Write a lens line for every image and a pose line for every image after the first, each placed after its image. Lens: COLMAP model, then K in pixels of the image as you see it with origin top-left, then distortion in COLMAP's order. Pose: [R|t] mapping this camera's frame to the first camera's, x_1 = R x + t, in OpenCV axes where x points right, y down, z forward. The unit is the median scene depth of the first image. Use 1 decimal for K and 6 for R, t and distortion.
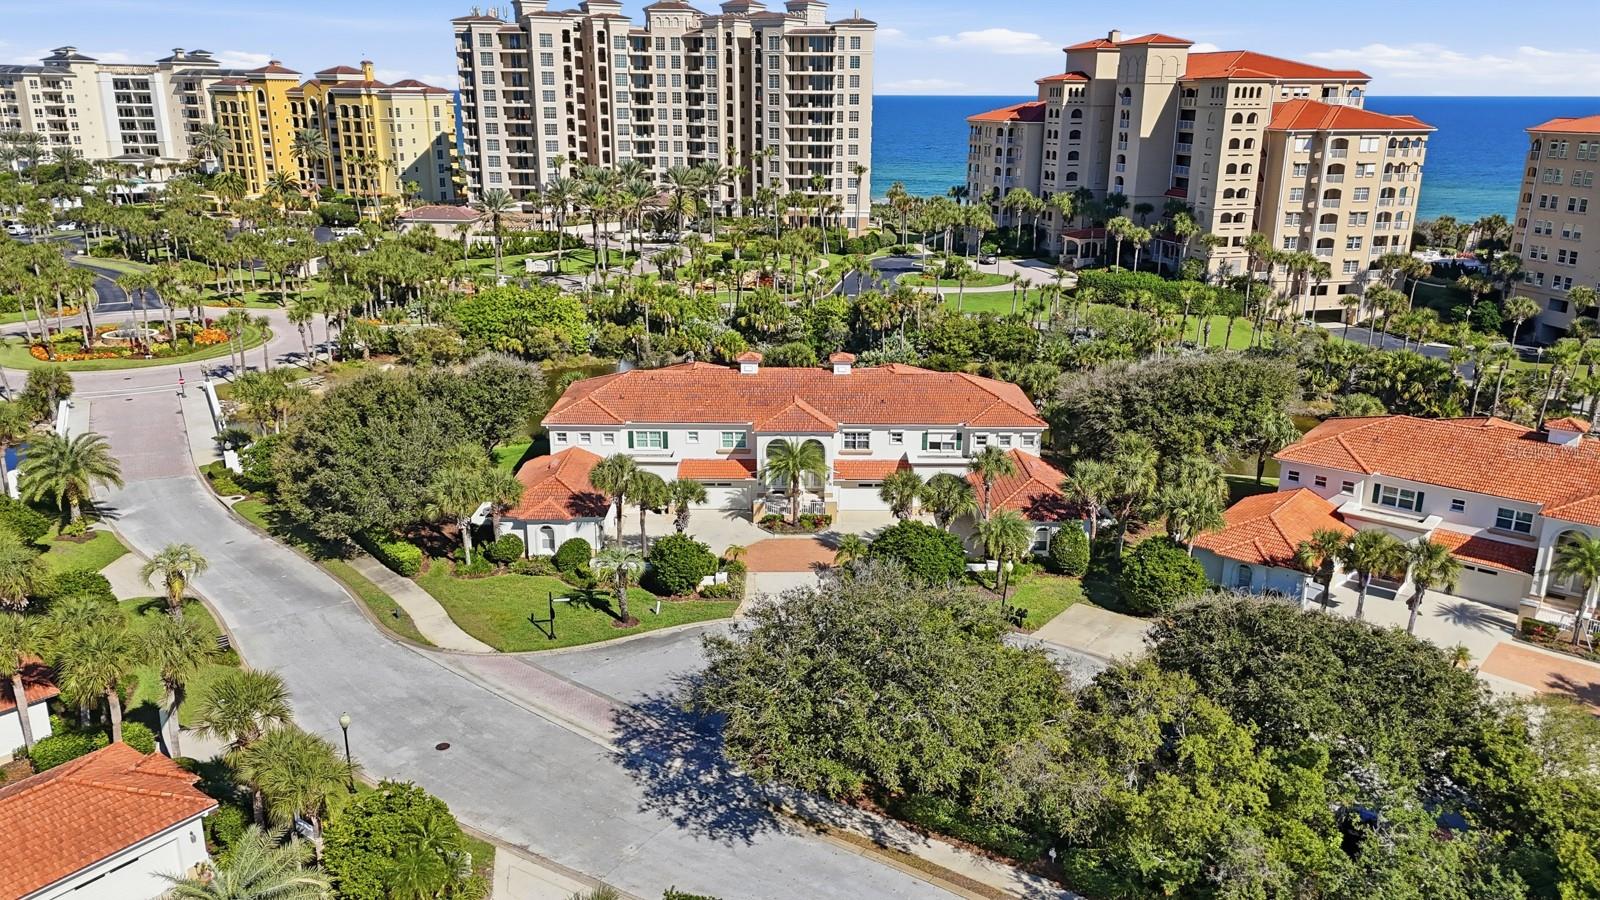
lens RADIAL K [[1172.8, 0, 800.0], [0, 1172.8, 450.0], [0, 0, 1]] dist [0.048055, -0.031577]
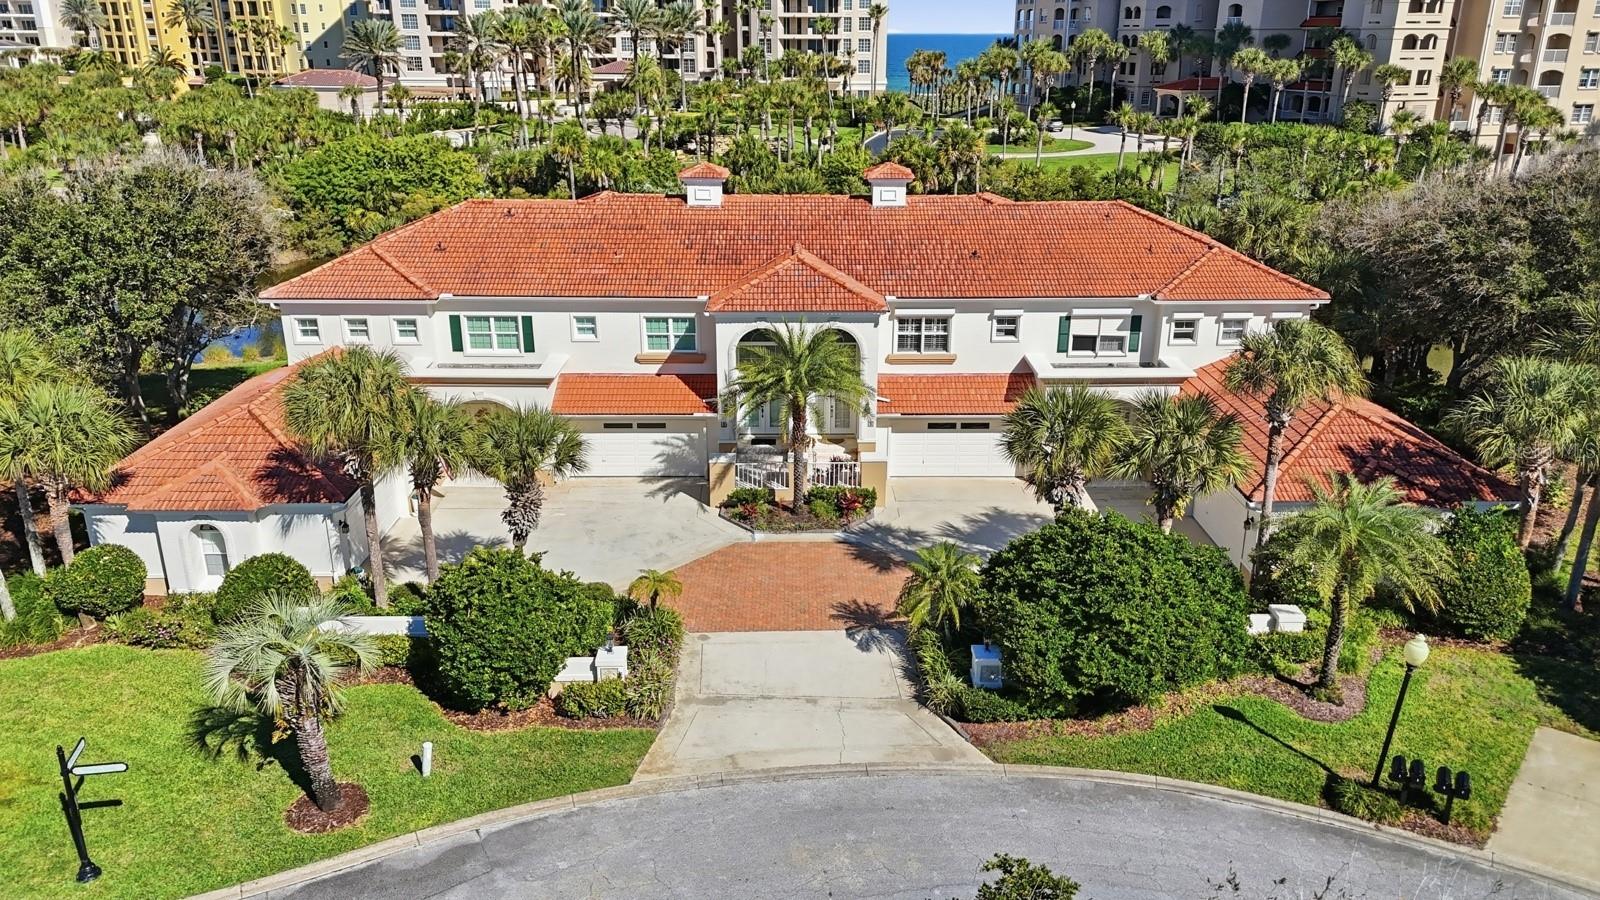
lens RADIAL K [[1172.8, 0, 800.0], [0, 1172.8, 450.0], [0, 0, 1]] dist [0.048055, -0.031577]
pose [[0.999982, -0.005563, 0.002202, -0.002286], [0.005456, 0.998933, 0.045853, 0.009743], [-0.002454, -0.045840, 0.998946, 0.284123]]
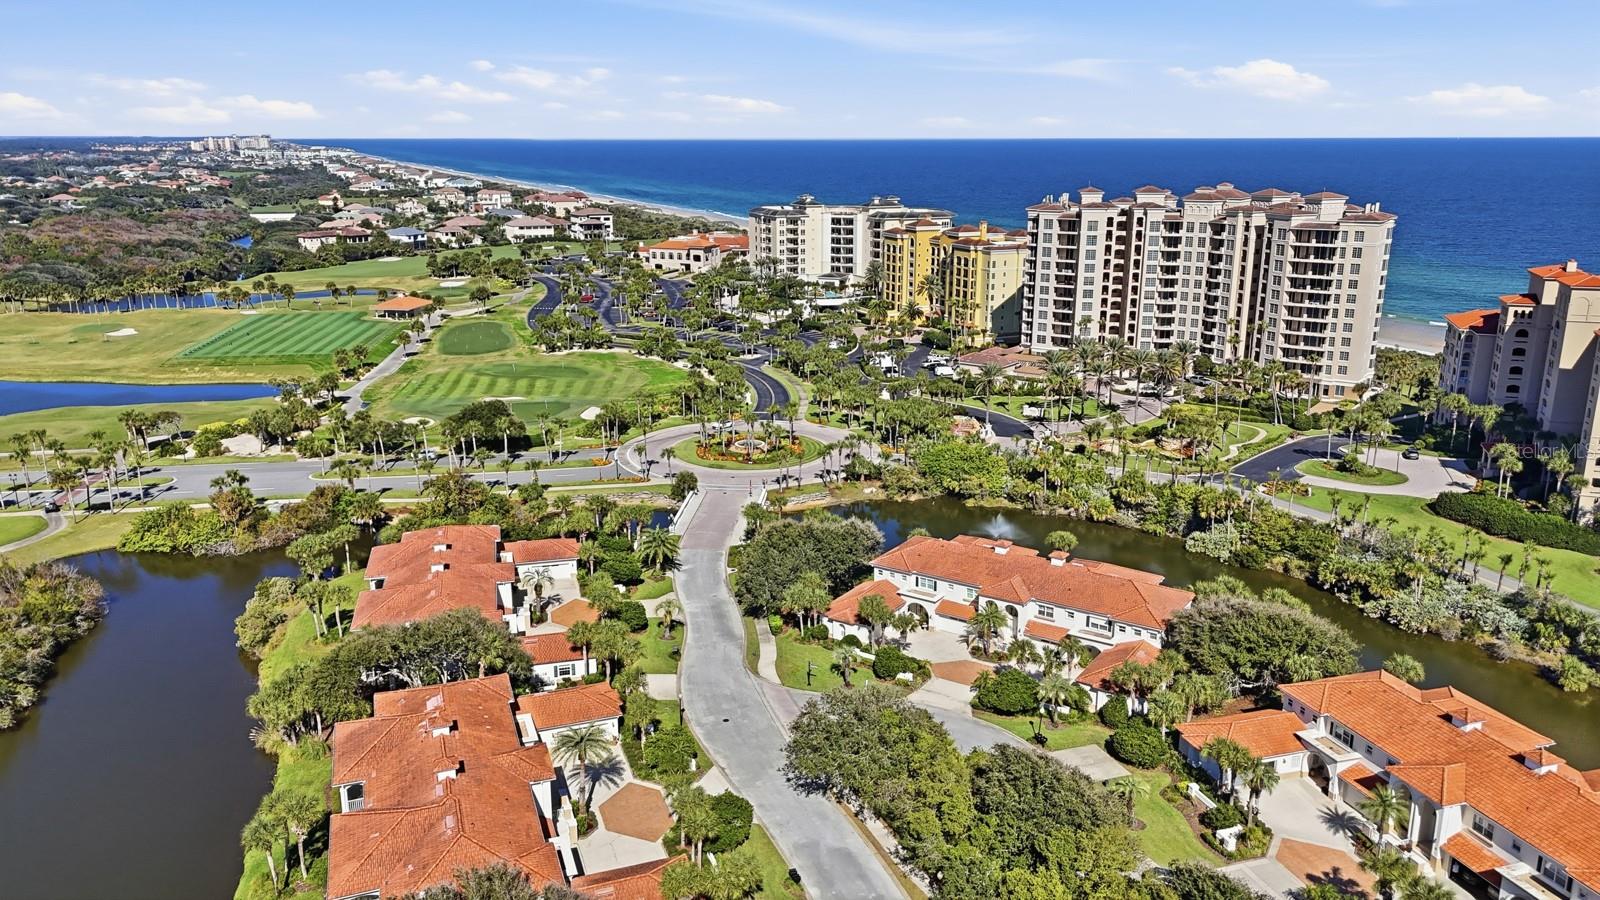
lens RADIAL K [[1156.9, 0, 800.0], [0, 1156.9, 450.0], [0, 0, 1]] dist [0.080547, -0.096651]
pose [[0.830139, 0.134795, -0.541017, 0.326986], [-0.154636, 0.987932, 0.008871, -0.102175], [0.535684, 0.076296, 0.840965, -0.279251]]
